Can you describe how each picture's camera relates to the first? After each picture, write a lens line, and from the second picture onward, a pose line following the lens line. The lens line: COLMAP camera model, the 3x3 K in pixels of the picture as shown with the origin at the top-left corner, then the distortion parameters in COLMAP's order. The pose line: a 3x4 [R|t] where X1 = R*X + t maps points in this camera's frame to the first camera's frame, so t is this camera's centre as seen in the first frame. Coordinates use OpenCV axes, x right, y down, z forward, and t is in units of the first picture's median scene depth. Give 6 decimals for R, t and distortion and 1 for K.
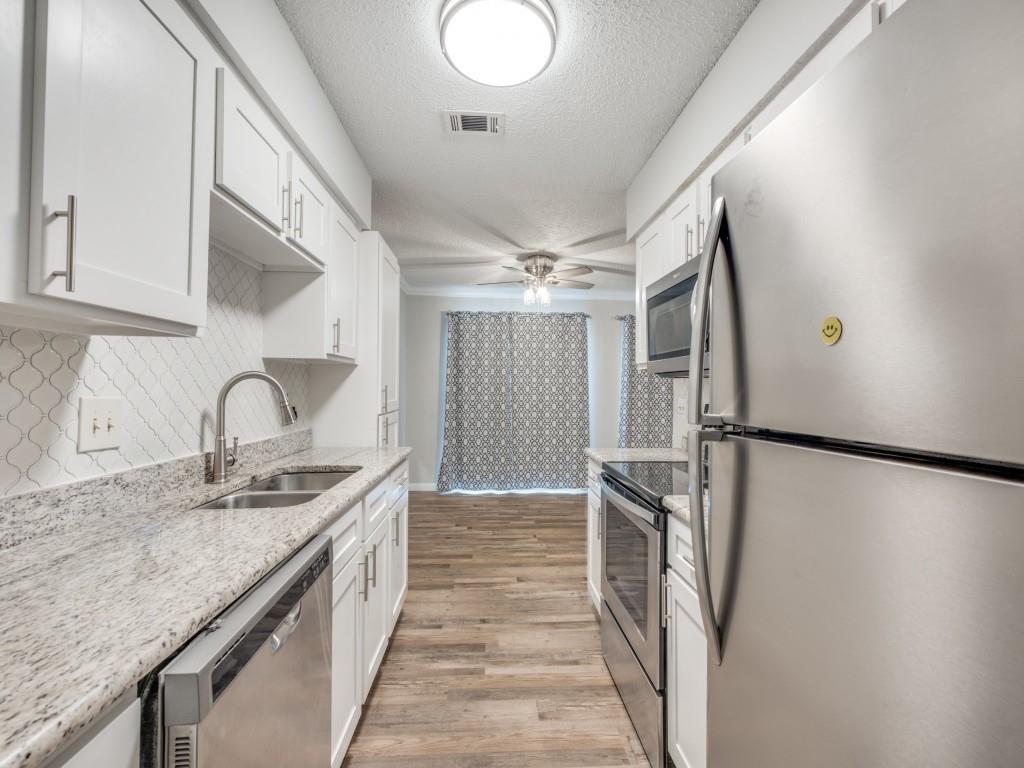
lens RADIAL K [[426.0, 0, 510.9], [0, 426.0, 383.6], [0, 0, 1]] dist [-0.001215, -0.000067]
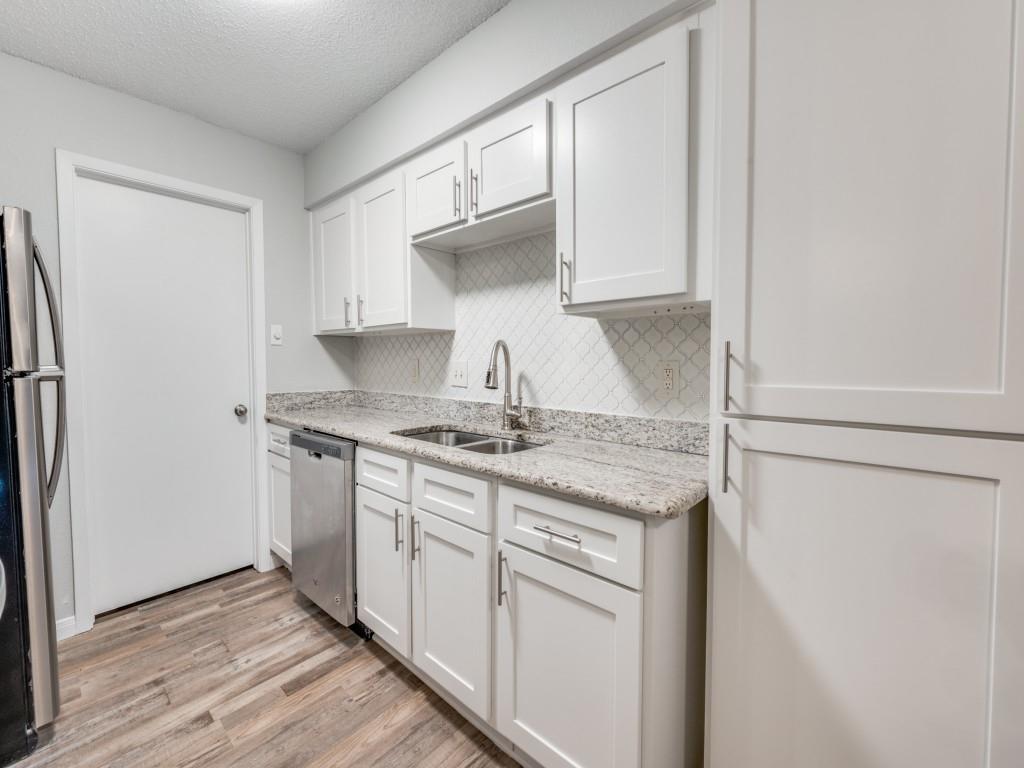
lens RADIAL K [[426.0, 0, 515.0], [0, 426.0, 375.8], [0, 0, 1]] dist [-0.001215, -0.000067]
pose [[-0.701016, 0.019287, -0.712885, 0.128846], [0.003170, 0.999709, 0.023931, 0.027005], [0.713139, 0.014516, -0.700872, 1.209550]]
